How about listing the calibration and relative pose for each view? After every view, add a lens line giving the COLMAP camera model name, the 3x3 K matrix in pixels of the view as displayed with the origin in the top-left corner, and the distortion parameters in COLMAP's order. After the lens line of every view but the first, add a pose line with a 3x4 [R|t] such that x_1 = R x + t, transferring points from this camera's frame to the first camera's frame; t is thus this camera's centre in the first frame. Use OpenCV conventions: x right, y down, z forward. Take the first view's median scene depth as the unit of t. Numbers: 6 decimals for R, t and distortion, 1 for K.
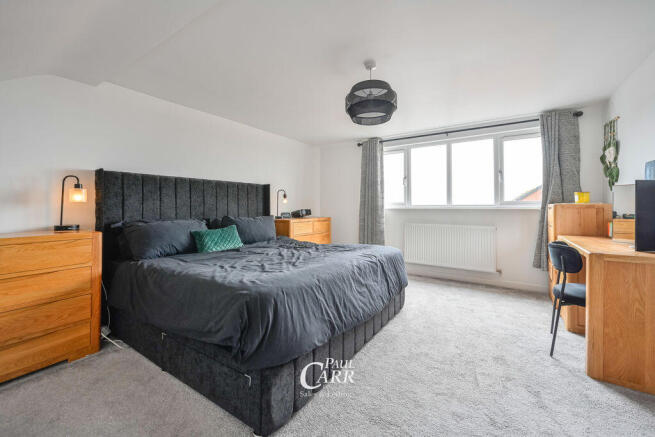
lens RADIAL K [[264.8, 0, 326.0], [0, 264.8, 211.3], [0, 0, 1]] dist [-0.000632, -0.000003]
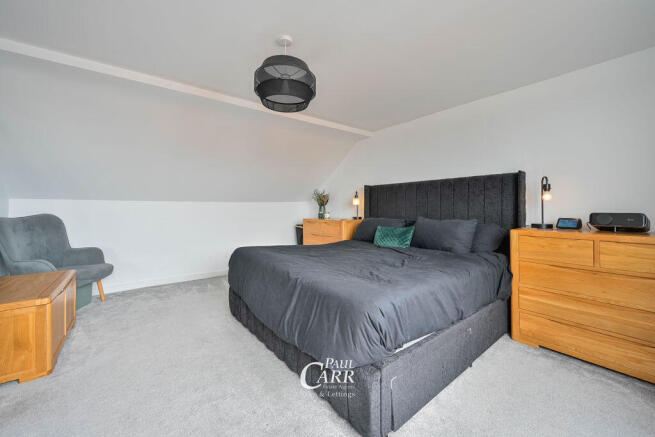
lens RADIAL K [[258.1, 0, 309.1], [0, 258.1, 203.9], [0, 0, 1]] dist [-0.000085, 0.000031]
pose [[-0.325182, -0.006843, -0.945627, 0.672719], [-0.009720, 0.999945, -0.003894, -0.022019], [0.945601, 0.007926, -0.325231, 0.944618]]
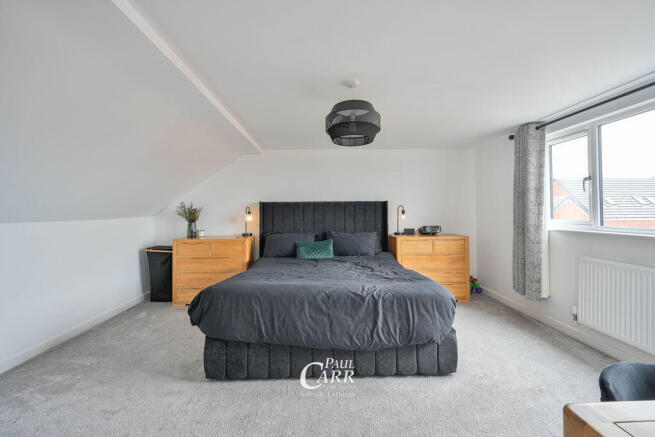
lens RADIAL K [[264.8, 0, 326.0], [0, 264.8, 211.3], [0, 0, 1]] dist [-0.000632, -0.000003]
pose [[0.575086, -0.004394, -0.818081, 0.634007], [-0.006201, 0.999933, -0.009730, -0.064243], [0.818069, 0.010668, 0.575021, 0.278474]]
